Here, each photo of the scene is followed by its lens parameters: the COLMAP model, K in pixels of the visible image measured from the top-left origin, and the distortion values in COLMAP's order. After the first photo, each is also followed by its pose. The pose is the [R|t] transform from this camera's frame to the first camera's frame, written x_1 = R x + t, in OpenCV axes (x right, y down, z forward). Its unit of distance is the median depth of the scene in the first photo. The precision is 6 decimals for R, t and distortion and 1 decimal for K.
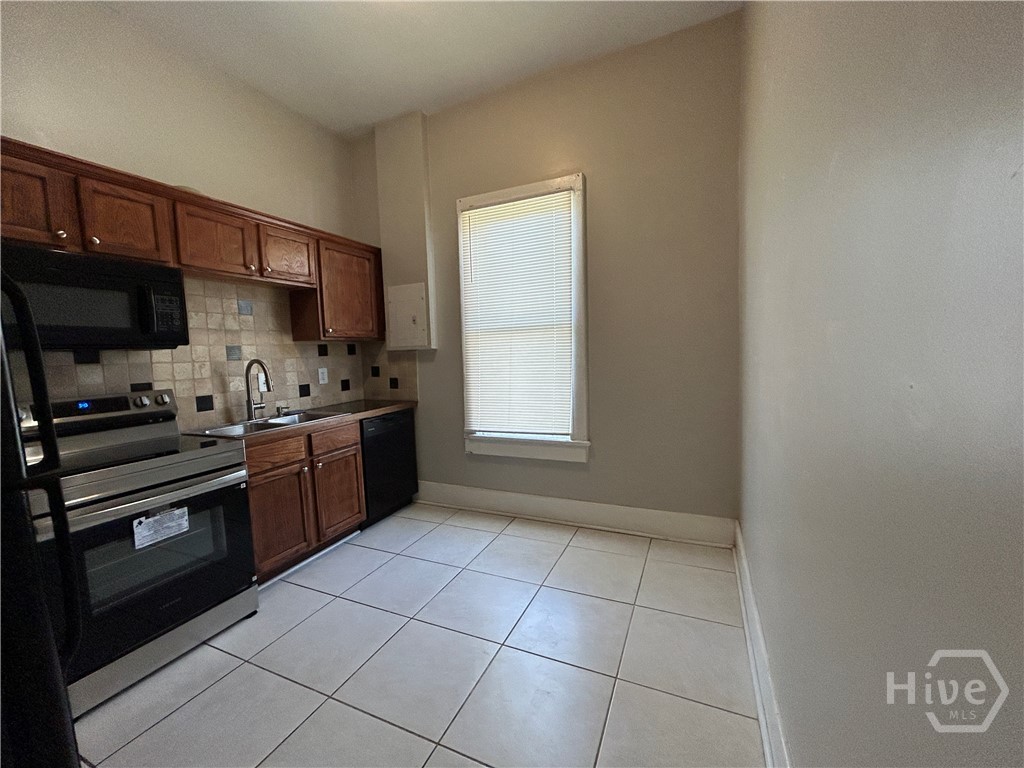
lens RADIAL K [[415.5, 0, 512.0], [0, 415.5, 384.0], [0, 0, 1]] dist [-0.000630, -0.000095]
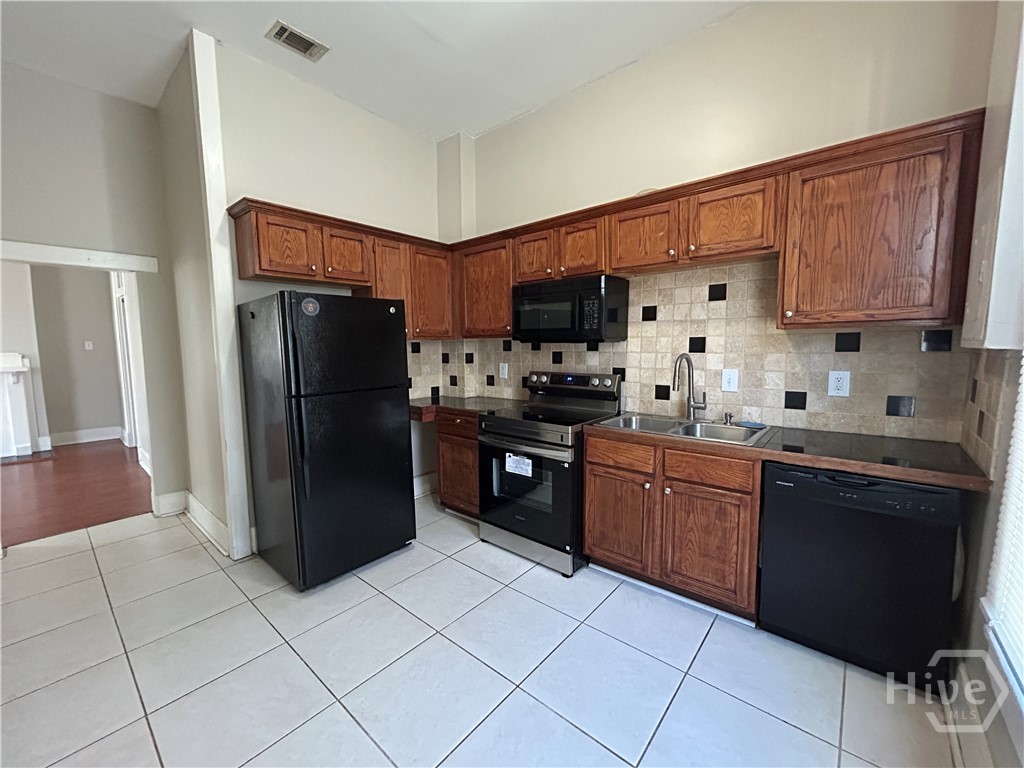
lens RADIAL K [[415.5, 0, 512.0], [0, 415.5, 384.0], [0, 0, 1]] dist [-0.000630, -0.000095]
pose [[-0.285041, 0.136704, -0.948717, 0.360322], [-0.052601, 0.986055, 0.157888, -0.119240], [0.957071, 0.094908, -0.273875, 0.913466]]
